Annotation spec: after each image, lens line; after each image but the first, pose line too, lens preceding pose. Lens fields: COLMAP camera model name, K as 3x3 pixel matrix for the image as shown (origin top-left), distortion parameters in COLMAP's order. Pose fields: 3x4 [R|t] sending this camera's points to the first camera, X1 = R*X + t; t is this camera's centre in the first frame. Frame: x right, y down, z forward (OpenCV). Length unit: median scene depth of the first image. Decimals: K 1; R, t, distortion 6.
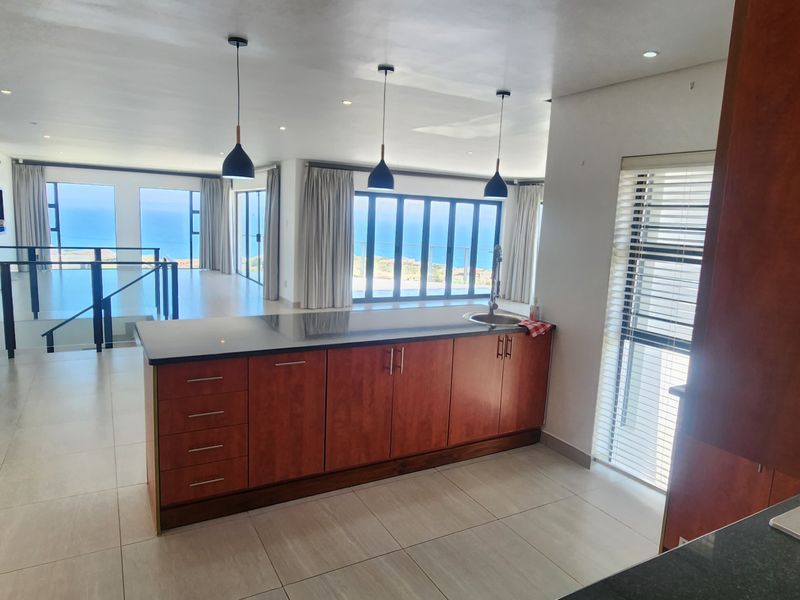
lens RADIAL K [[528.9, 0, 404.2], [0, 528.9, 297.2], [0, 0, 1]] dist [0.007060, 0.001622]
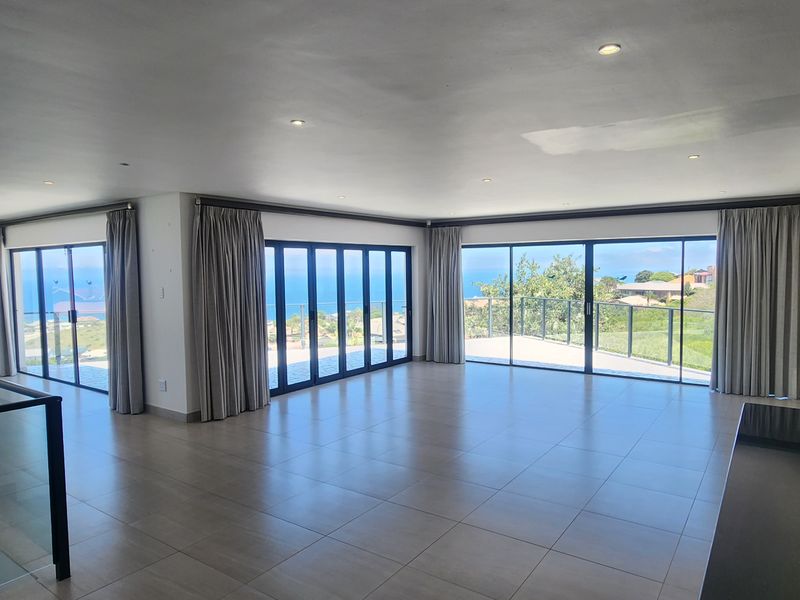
lens RADIAL K [[528.9, 0, 404.2], [0, 528.9, 297.2], [0, 0, 1]] dist [0.007060, 0.001622]
pose [[0.902998, -0.081110, 0.421918, -0.211113], [0.118297, 0.990999, -0.062671, -0.054349], [-0.413037, 0.106504, 0.904465, 0.273697]]
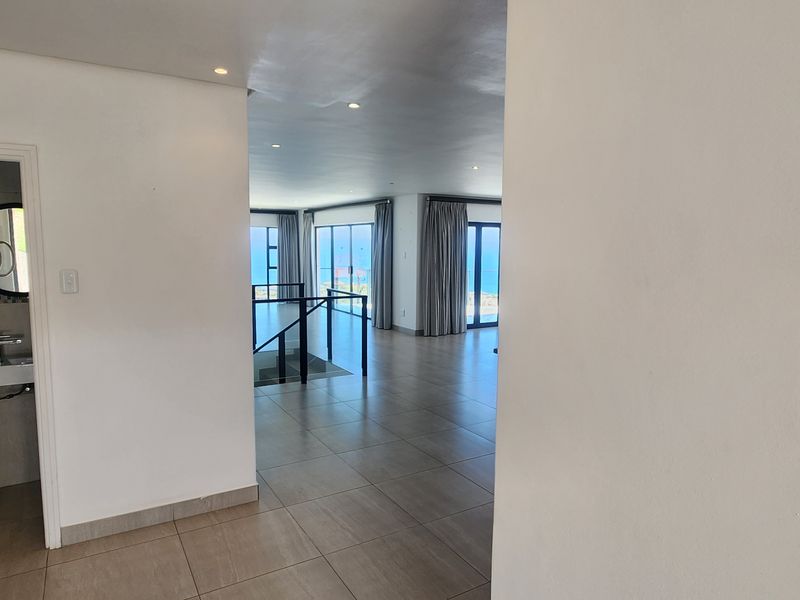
lens RADIAL K [[528.9, 0, 404.2], [0, 528.9, 297.2], [0, 0, 1]] dist [0.007060, 0.001622]
pose [[0.998901, -0.039241, 0.025612, -0.234064], [0.040508, 0.997878, -0.050985, -0.002752], [-0.023557, 0.051967, 0.998371, -0.035776]]
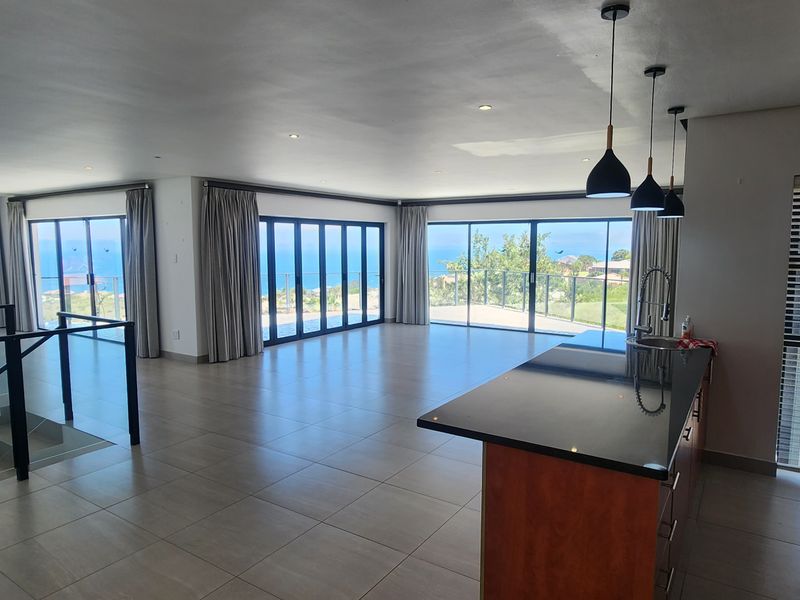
lens RADIAL K [[528.9, 0, 404.2], [0, 528.9, 297.2], [0, 0, 1]] dist [0.007060, 0.001622]
pose [[0.888036, -0.091965, 0.450483, -0.259240], [0.110344, 0.993786, -0.014642, -0.030337], [-0.446337, 0.062711, 0.892665, 0.137602]]
